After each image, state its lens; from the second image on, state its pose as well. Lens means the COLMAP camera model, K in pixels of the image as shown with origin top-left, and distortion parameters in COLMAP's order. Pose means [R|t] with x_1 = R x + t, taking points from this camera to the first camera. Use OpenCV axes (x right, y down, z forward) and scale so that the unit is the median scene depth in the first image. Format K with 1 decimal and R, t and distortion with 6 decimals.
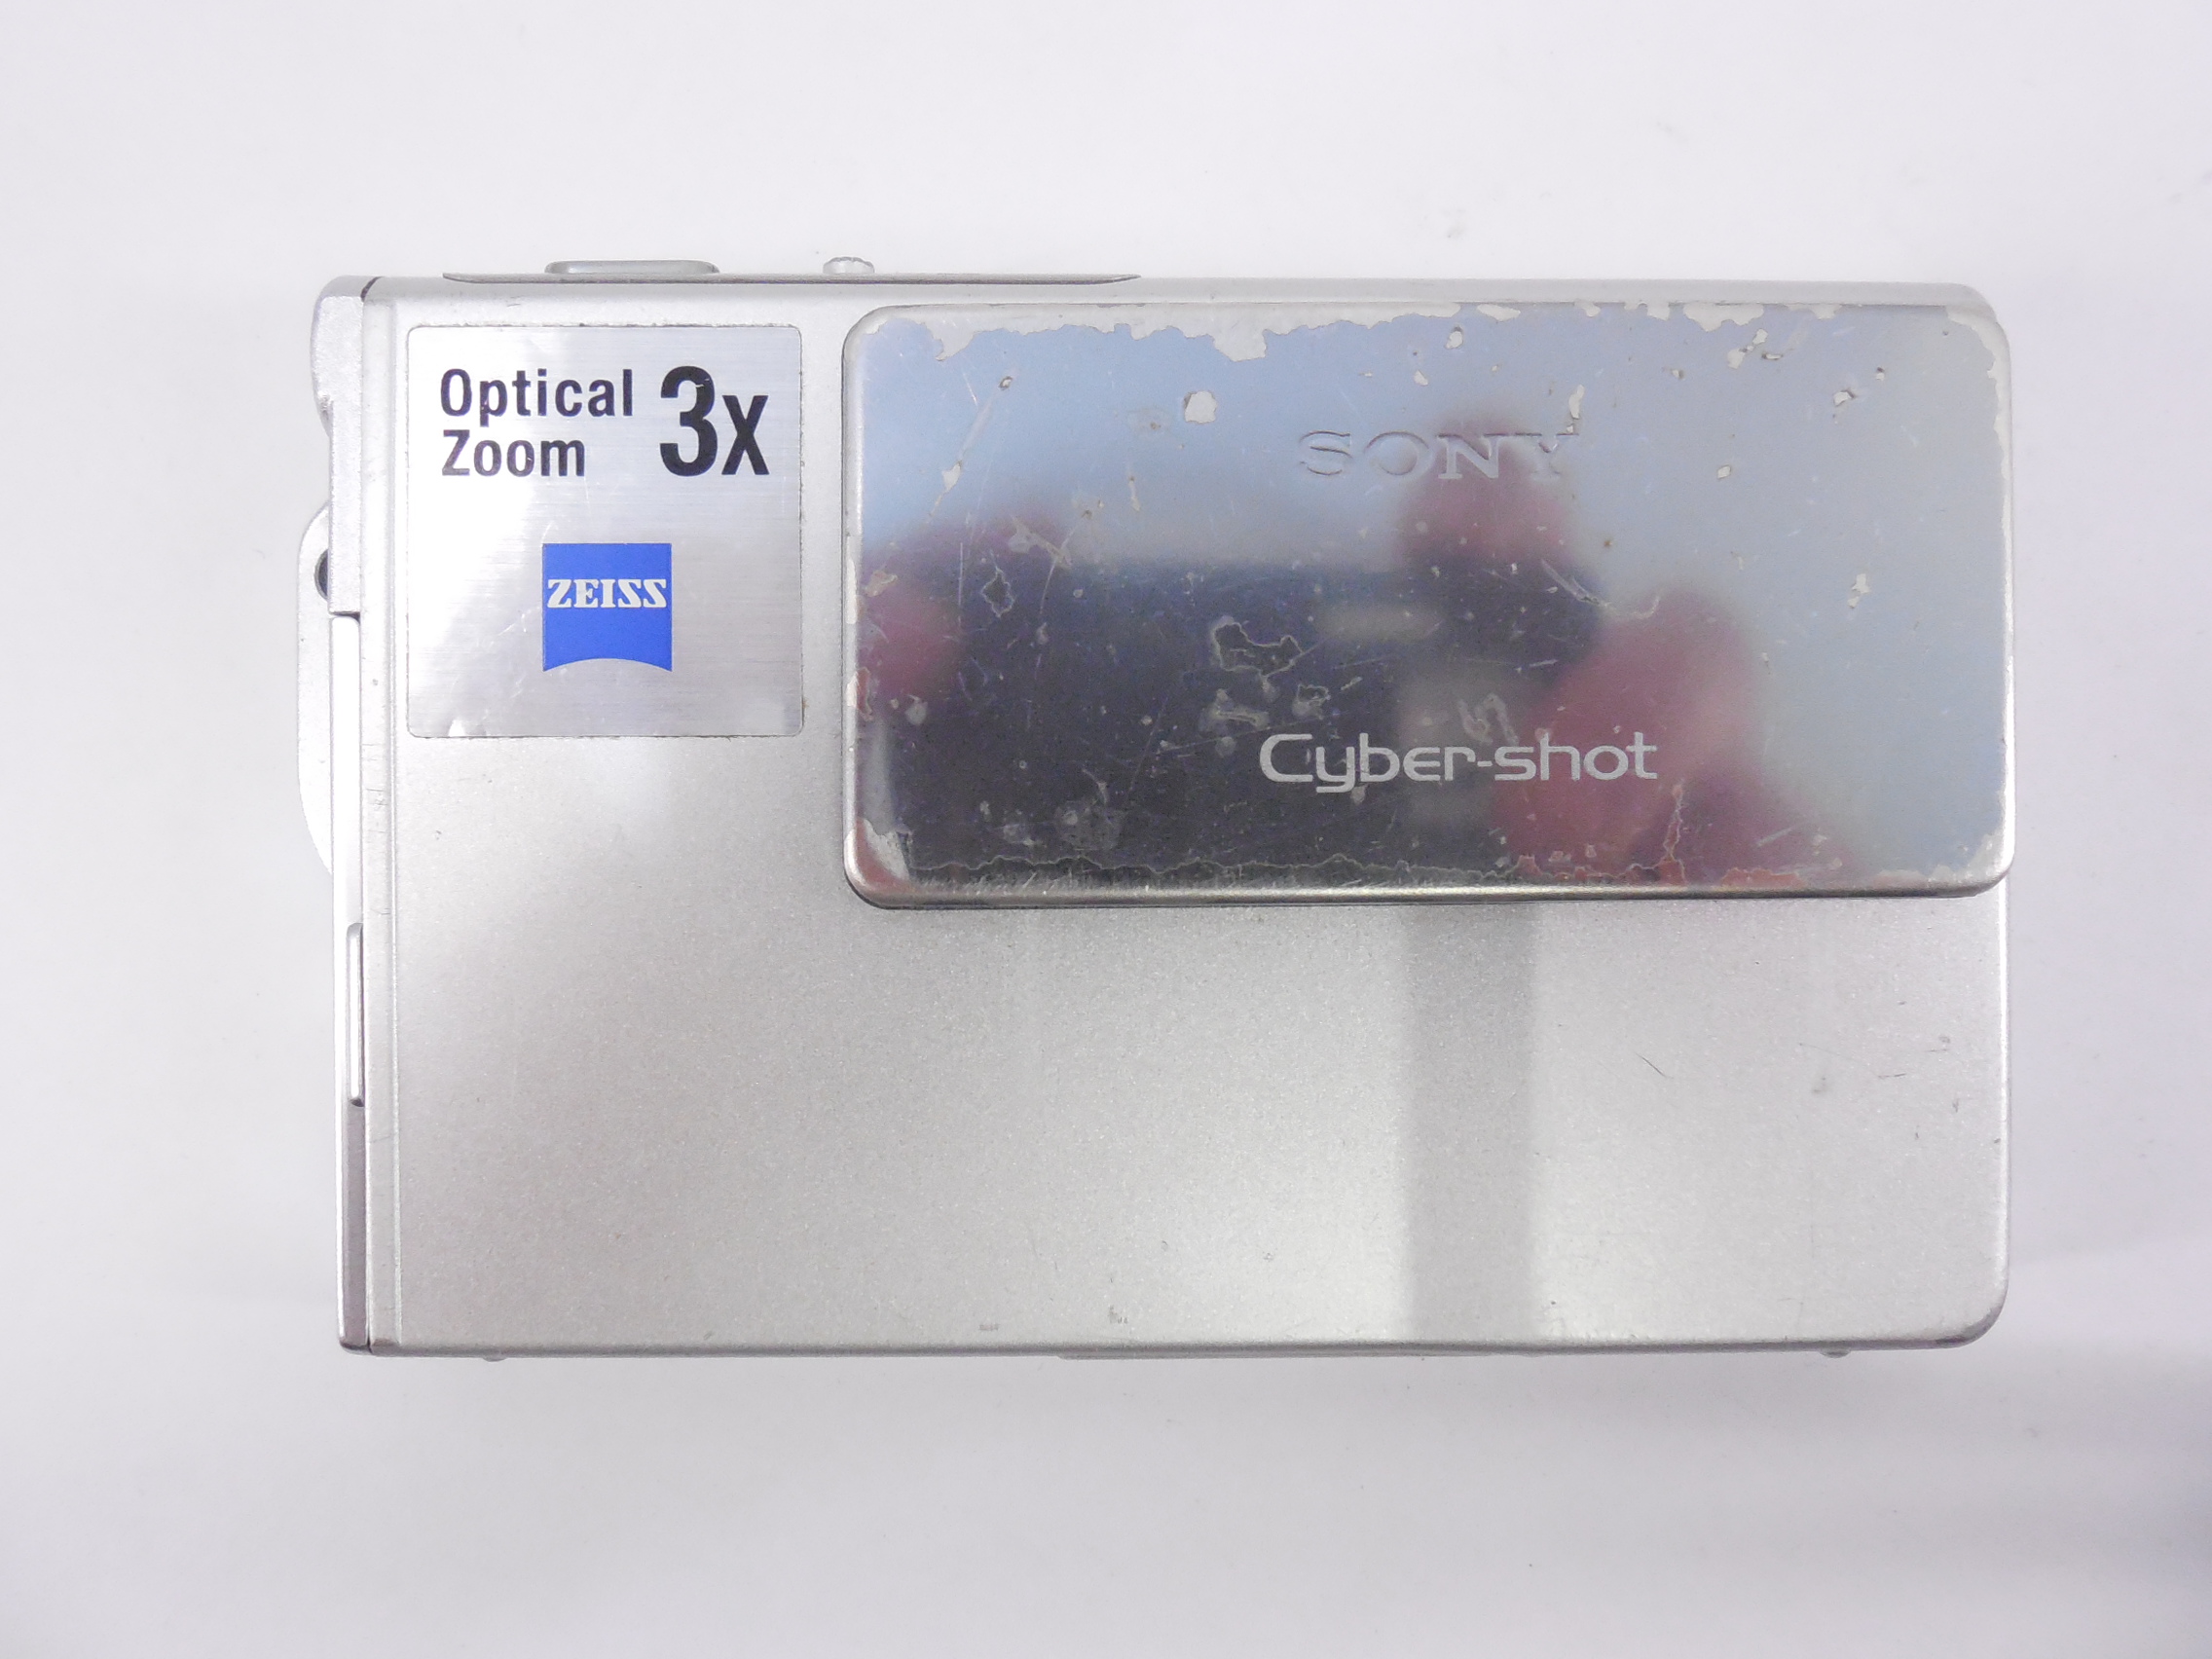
lens RADIAL K [[1673.6, 0, 1108.1], [0, 1673.6, 780.6], [0, 0, 1]] dist [-0.000066, 0.002325]
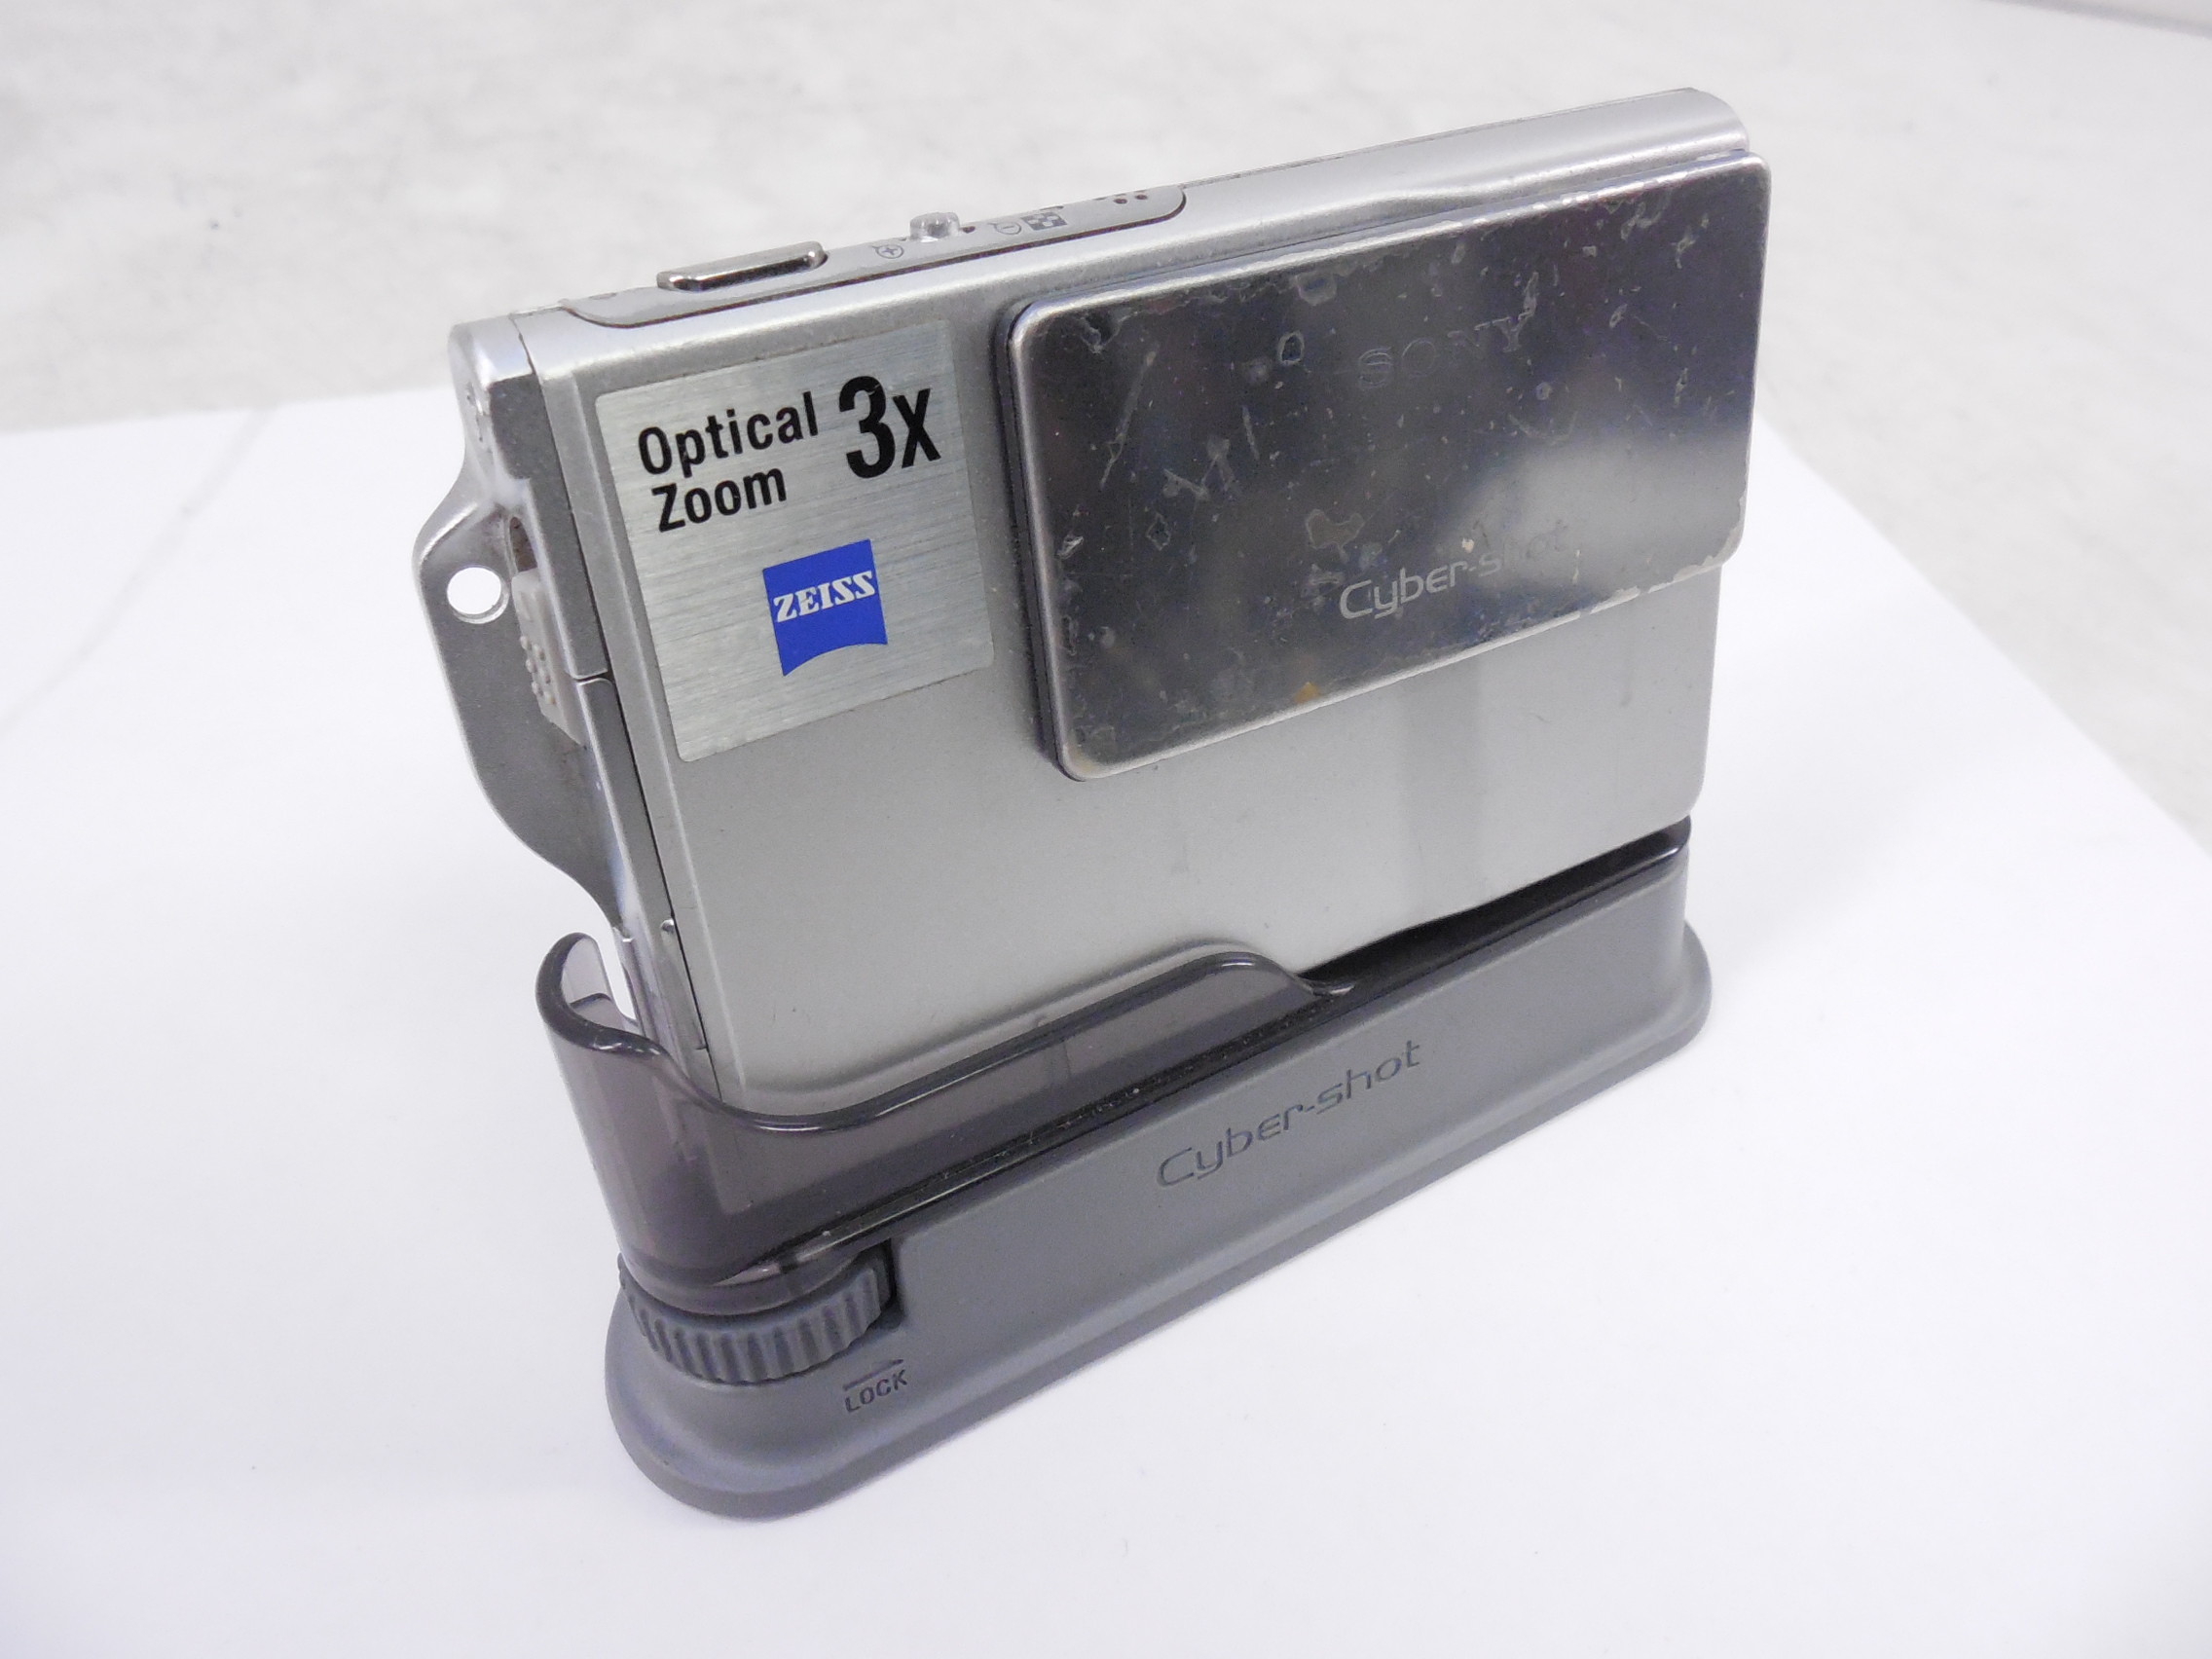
lens RADIAL K [[1673.6, 0, 1108.1], [0, 1673.6, 780.6], [0, 0, 1]] dist [-0.000066, 0.002325]
pose [[0.867943, -0.297269, 0.397877, -0.614349], [0.078392, 0.873052, 0.481284, -0.524594], [-0.490439, -0.386537, 0.781063, -0.006277]]
